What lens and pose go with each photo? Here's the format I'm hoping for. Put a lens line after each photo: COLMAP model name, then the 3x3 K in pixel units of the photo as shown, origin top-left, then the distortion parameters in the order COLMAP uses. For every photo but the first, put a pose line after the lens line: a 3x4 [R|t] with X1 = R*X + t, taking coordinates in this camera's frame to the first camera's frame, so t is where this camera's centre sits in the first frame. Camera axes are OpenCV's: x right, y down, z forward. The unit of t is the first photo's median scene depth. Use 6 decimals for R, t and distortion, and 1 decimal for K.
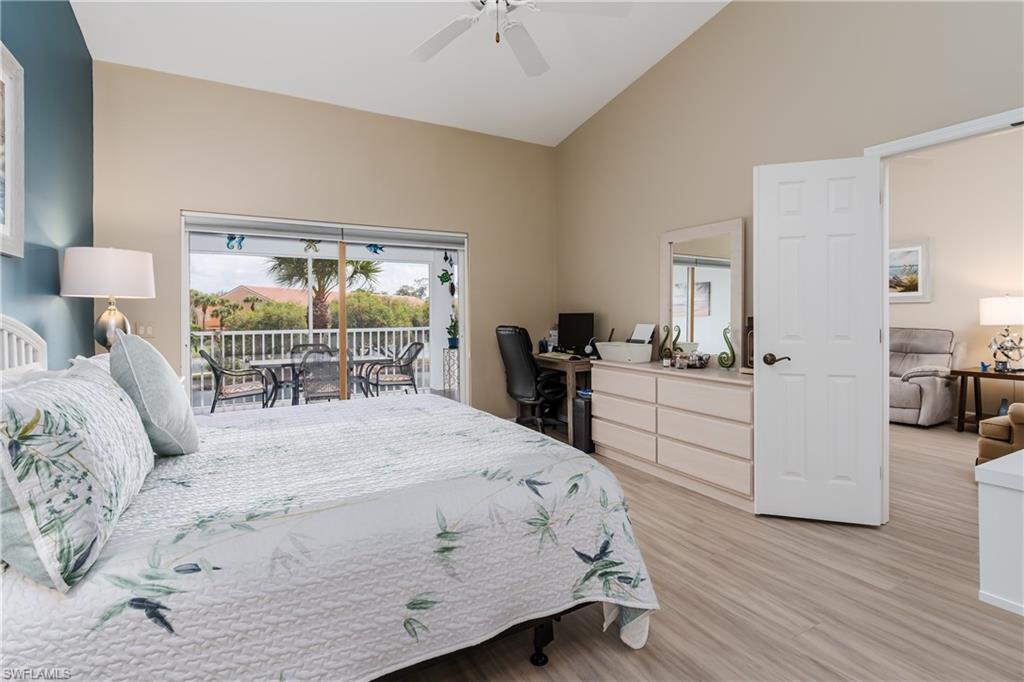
lens RADIAL K [[503.4, 0, 509.1], [0, 503.4, 319.4], [0, 0, 1]] dist [-0.004716, 0.000372]
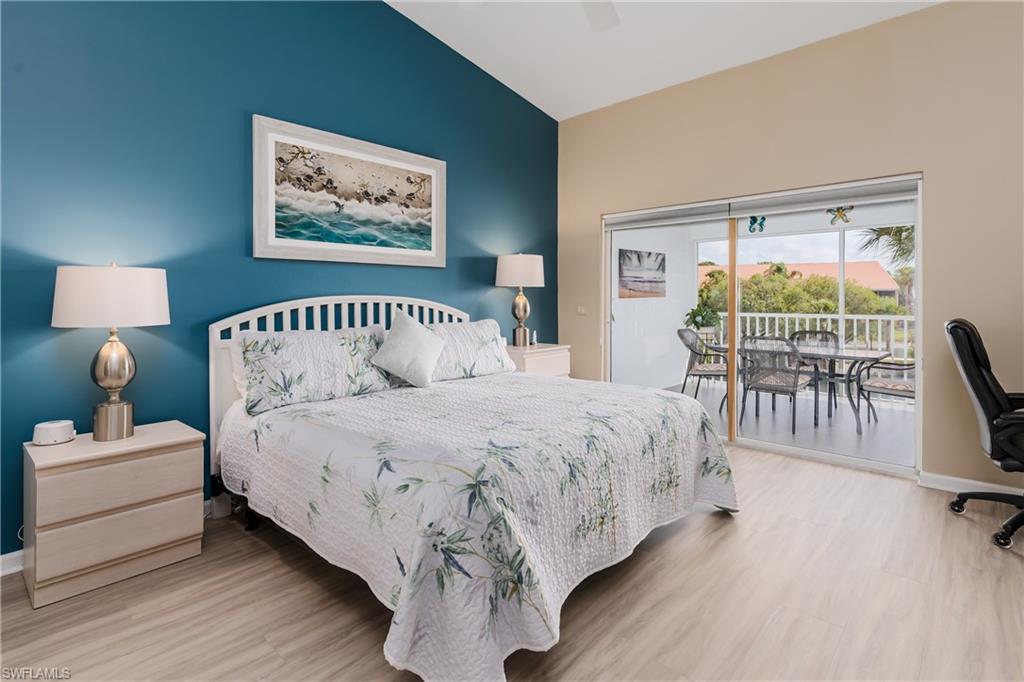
lens RADIAL K [[503.4, 0, 499.2], [0, 503.4, 295.1], [0, 0, 1]] dist [-0.004716, 0.000372]
pose [[0.283949, 0.001124, -0.958839, 0.623169], [-0.007857, 0.999968, -0.001154, -0.016793], [0.958807, 0.007861, 0.283949, 0.514425]]
